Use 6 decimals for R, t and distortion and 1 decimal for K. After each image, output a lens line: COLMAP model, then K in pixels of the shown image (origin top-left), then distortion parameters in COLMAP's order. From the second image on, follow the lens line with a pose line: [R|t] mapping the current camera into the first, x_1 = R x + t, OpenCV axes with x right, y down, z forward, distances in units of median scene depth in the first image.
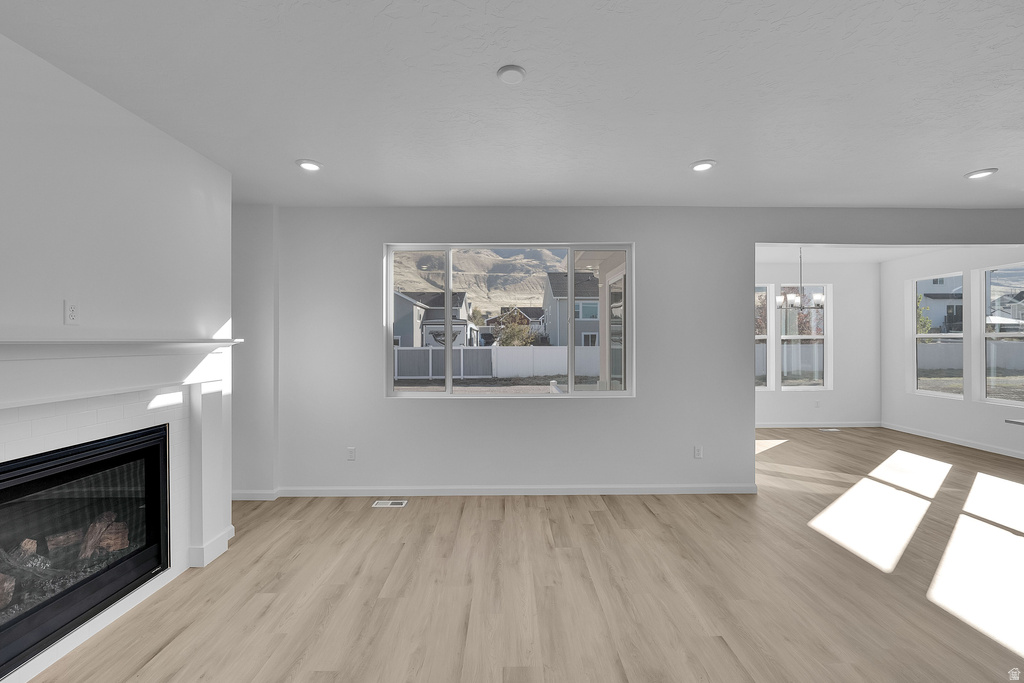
lens RADIAL K [[426.0, 0, 507.4], [0, 426.0, 342.2], [0, 0, 1]] dist [-0.005999, -0.000486]
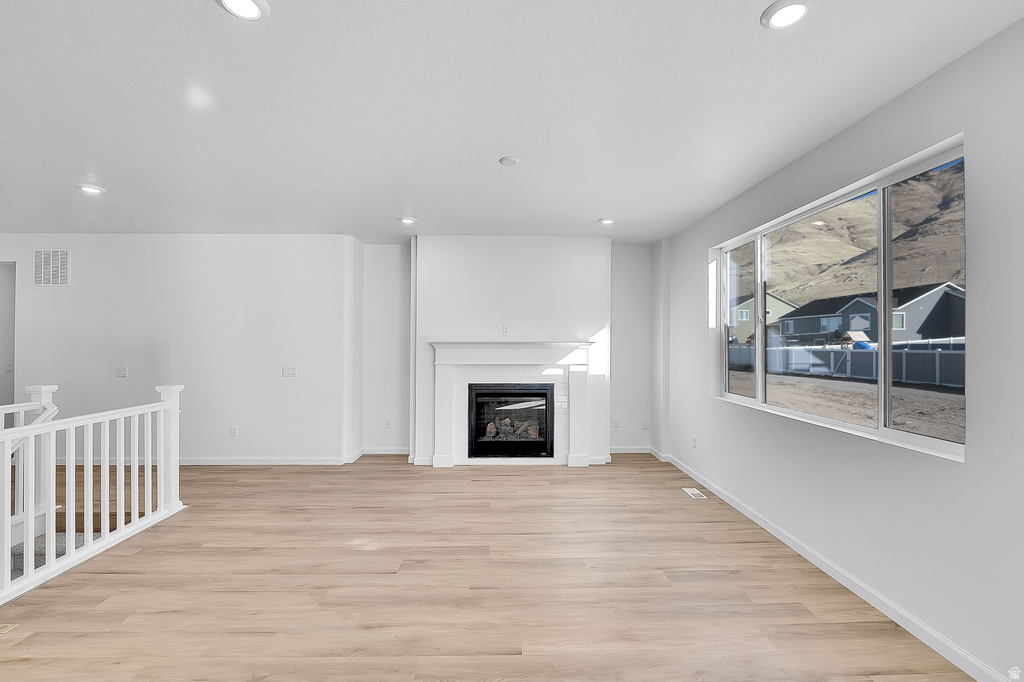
lens RADIAL K [[428.2, 0, 512.0], [0, 428.2, 341.0], [0, 0, 1]] dist [-0.019153, -0.000077]
pose [[0.012884, -0.004033, -0.999909, 0.799096], [-0.002459, 0.999989, -0.004065, 0.003471], [0.999914, 0.002511, 0.012874, 0.535419]]
